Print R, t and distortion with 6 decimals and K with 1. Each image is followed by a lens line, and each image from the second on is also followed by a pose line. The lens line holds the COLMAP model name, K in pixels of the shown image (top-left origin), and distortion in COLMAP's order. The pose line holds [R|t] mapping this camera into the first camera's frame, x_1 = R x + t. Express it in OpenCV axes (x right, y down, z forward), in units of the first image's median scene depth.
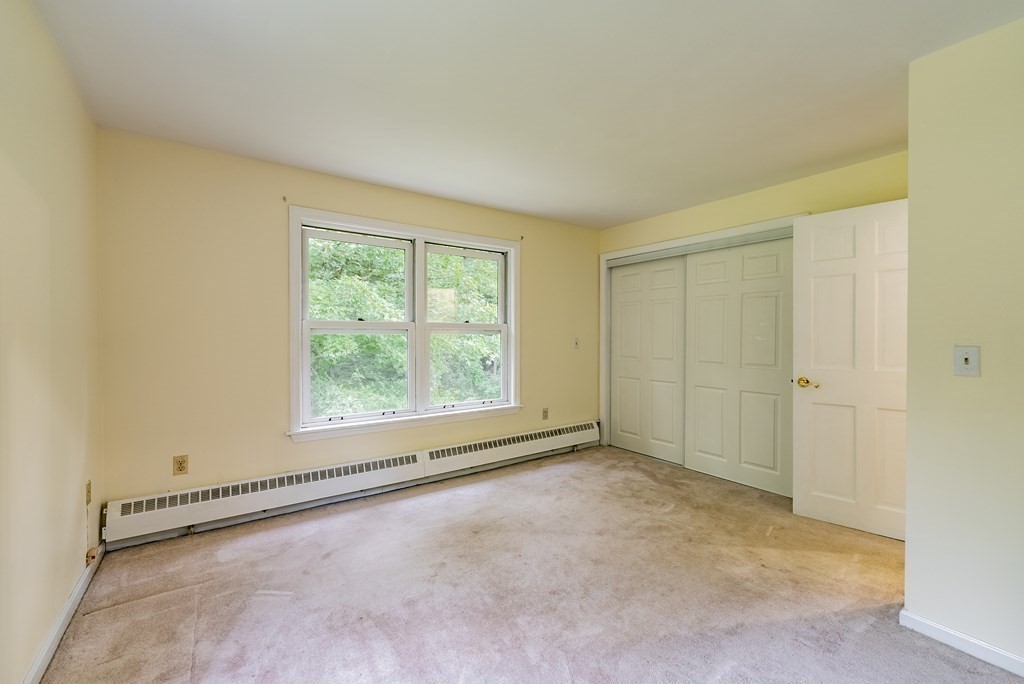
lens RADIAL K [[423.8, 0, 510.4], [0, 423.8, 345.9], [0, 0, 1]] dist [0.001232, -0.001308]
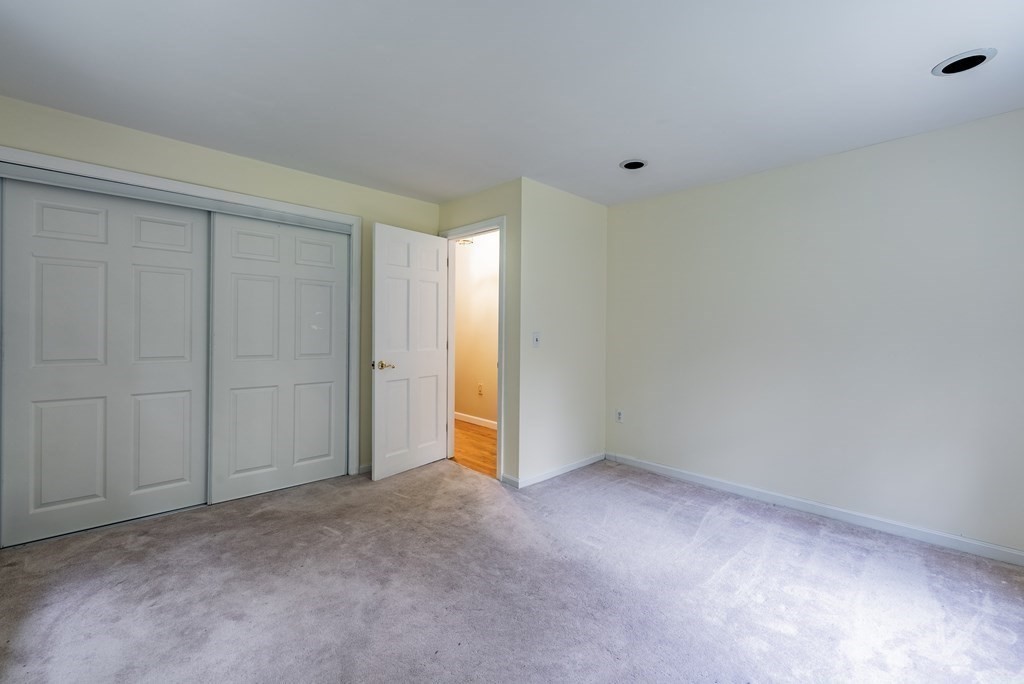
lens RADIAL K [[423.8, 0, 531.8], [0, 423.8, 336.6], [0, 0, 1]] dist [0.001232, -0.001308]
pose [[-0.158239, -0.021769, 0.987161, -0.469546], [0.011606, 0.999647, 0.023905, -0.014695], [-0.987333, 0.015240, -0.157931, 0.681903]]
